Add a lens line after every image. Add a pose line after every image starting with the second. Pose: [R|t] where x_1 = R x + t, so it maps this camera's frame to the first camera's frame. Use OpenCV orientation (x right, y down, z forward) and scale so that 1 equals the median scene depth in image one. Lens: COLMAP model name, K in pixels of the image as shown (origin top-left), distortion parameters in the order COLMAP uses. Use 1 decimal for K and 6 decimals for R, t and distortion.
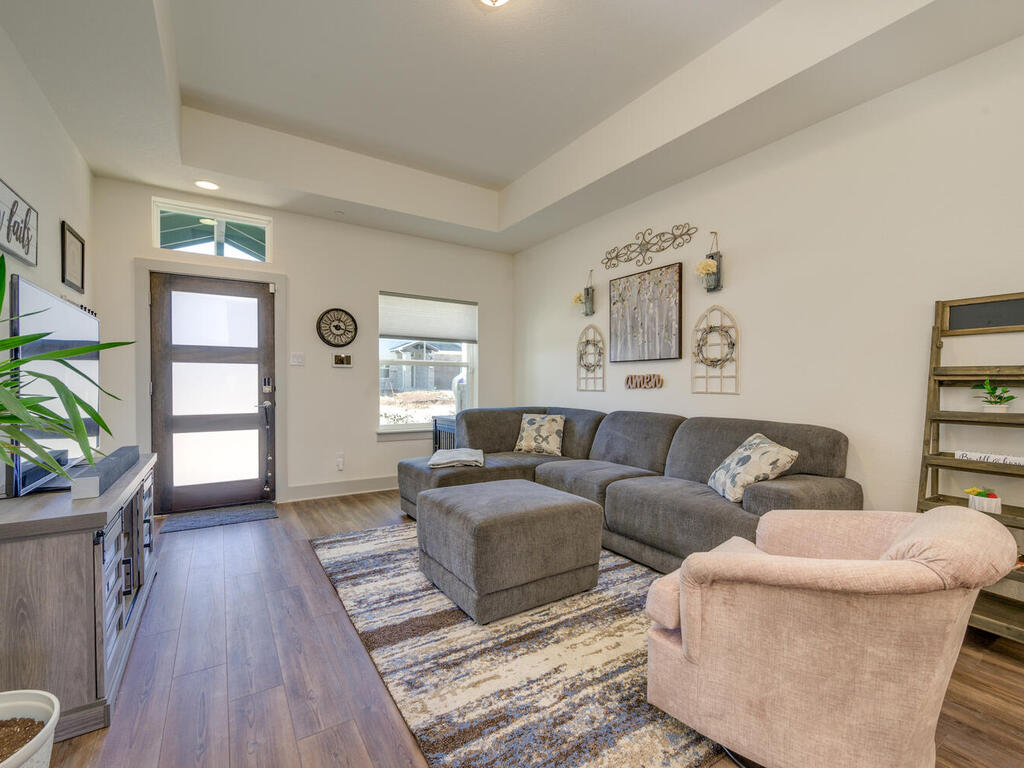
lens RADIAL K [[456.4, 0, 513.5], [0, 456.4, 388.0], [0, 0, 1]] dist [0.000674, -0.000623]
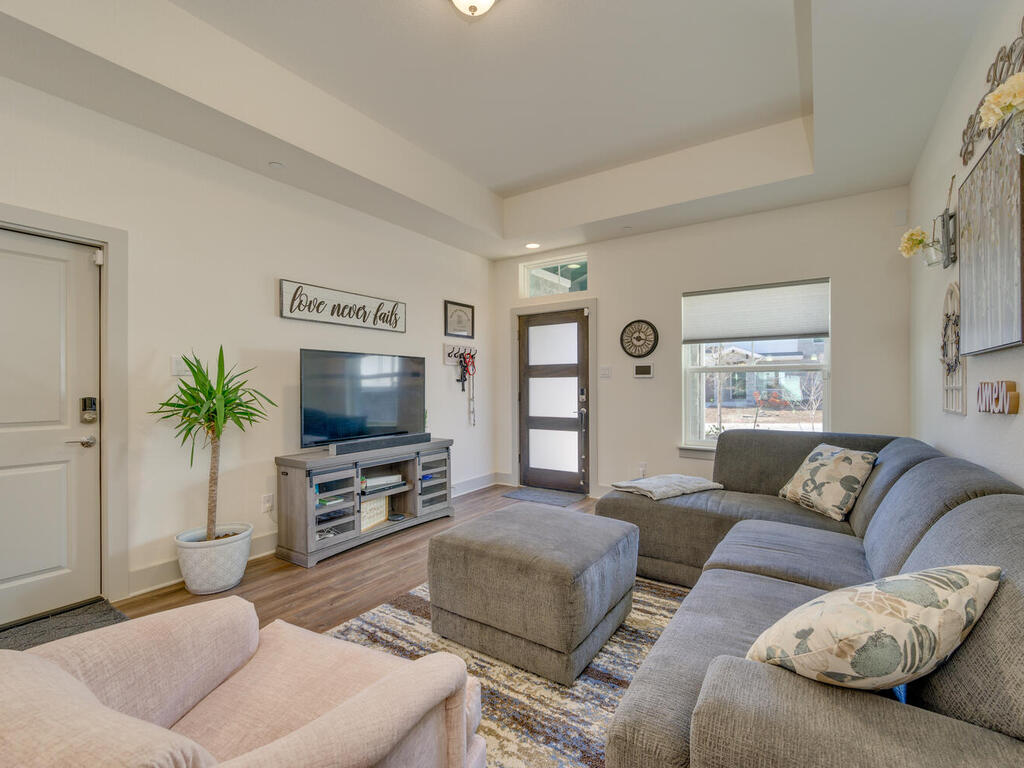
lens RADIAL K [[456.4, 0, 513.5], [0, 456.4, 388.0], [0, 0, 1]] dist [0.000674, -0.000623]
pose [[0.394537, -0.001516, -0.918879, 0.517212], [-0.005909, 0.999974, -0.004187, -0.019565], [0.918861, 0.007082, 0.394517, 0.406458]]
